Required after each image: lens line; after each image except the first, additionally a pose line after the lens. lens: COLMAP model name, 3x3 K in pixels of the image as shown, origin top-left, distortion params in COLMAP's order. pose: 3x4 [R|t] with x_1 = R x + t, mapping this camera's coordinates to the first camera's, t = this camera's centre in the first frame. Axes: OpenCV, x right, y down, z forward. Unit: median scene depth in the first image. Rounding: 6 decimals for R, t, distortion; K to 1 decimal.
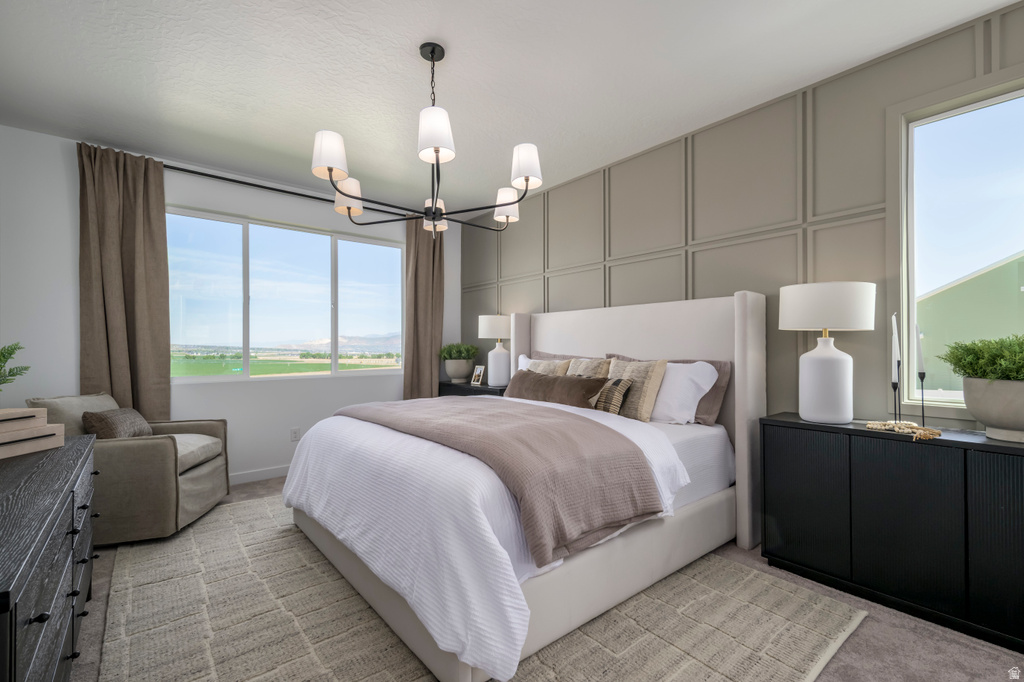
lens RADIAL K [[445.2, 0, 514.0], [0, 445.2, 338.0], [0, 0, 1]] dist [0.011918, -0.000186]
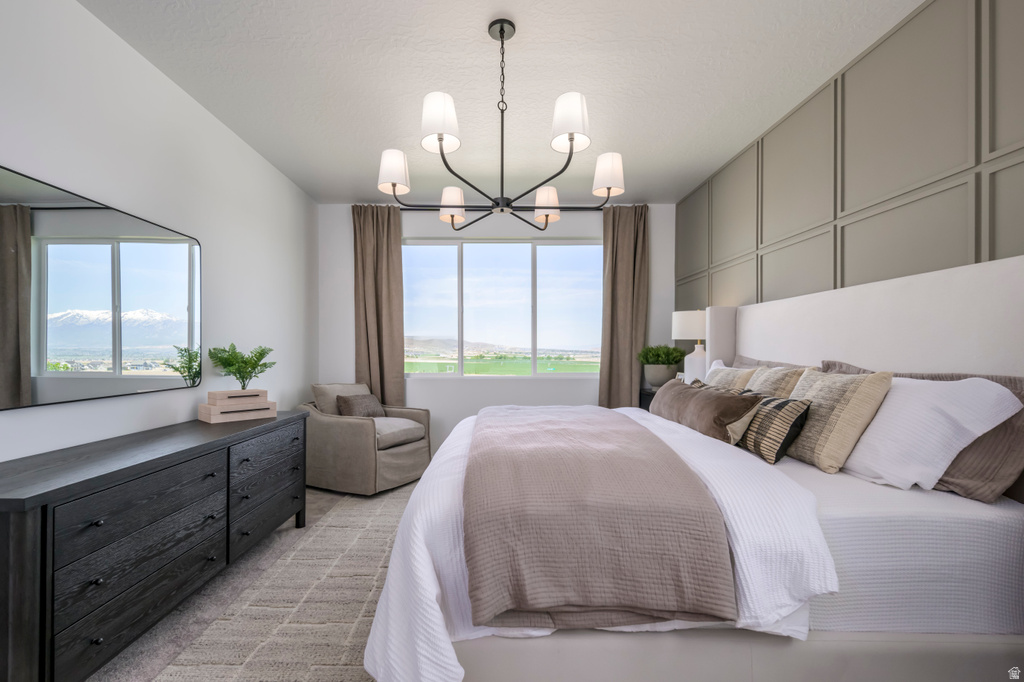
lens RADIAL K [[452.5, 0, 496.8], [0, 452.5, 342.2], [0, 0, 1]] dist [0.009571, 0.000027]
pose [[0.767348, -0.009210, -0.641165, 0.297864], [0.011551, 0.999933, -0.000539, 0.003655], [0.641127, -0.006992, 0.767403, 0.196243]]
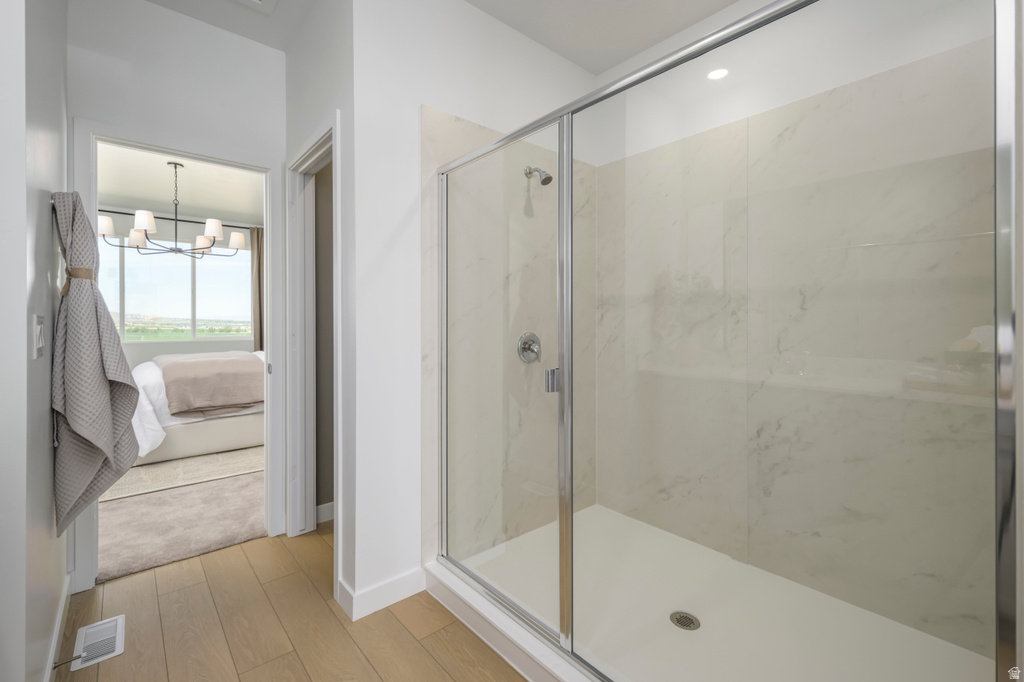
lens RADIAL K [[448.6, 0, 512.3], [0, 448.6, 319.3], [0, 0, 1]] dist [0.008310, 0.000028]
pose [[0.999975, 0.000096, 0.007111, 0.887873], [-0.000223, 0.999839, 0.017919, -0.016341], [-0.007108, -0.017920, 0.999814, -0.662932]]
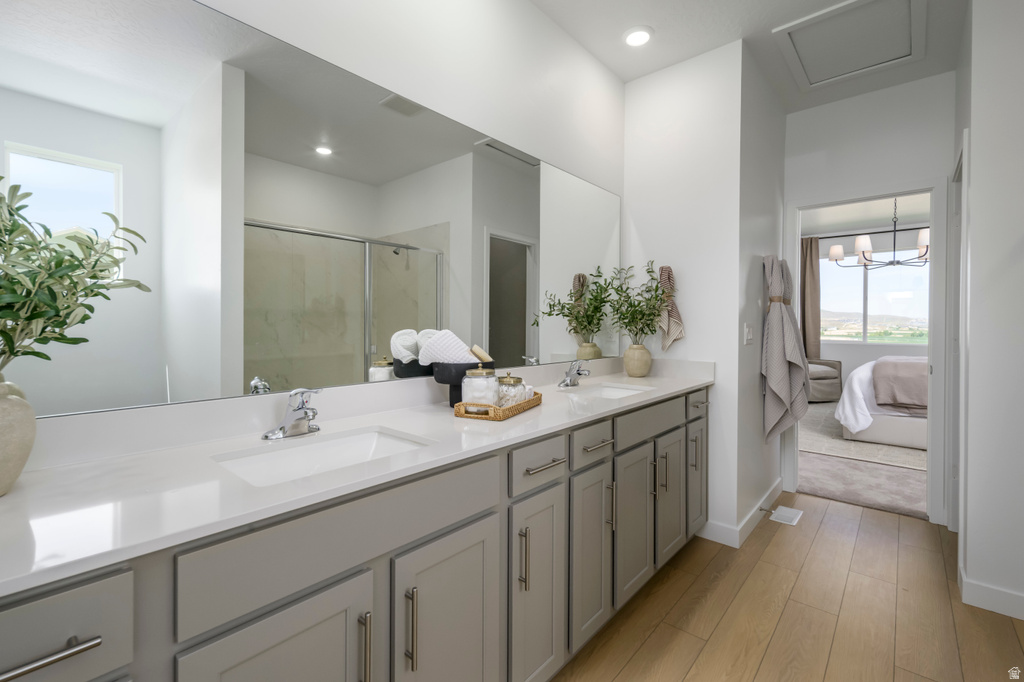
lens RADIAL K [[445.2, 0, 514.0], [0, 445.2, 338.0], [0, 0, 1]] dist [0.011918, -0.000186]
pose [[0.147007, 0.031156, -0.988645, 1.199872], [0.019876, 0.999209, 0.034445, -0.022160], [0.988936, -0.024714, 0.146272, -0.791429]]
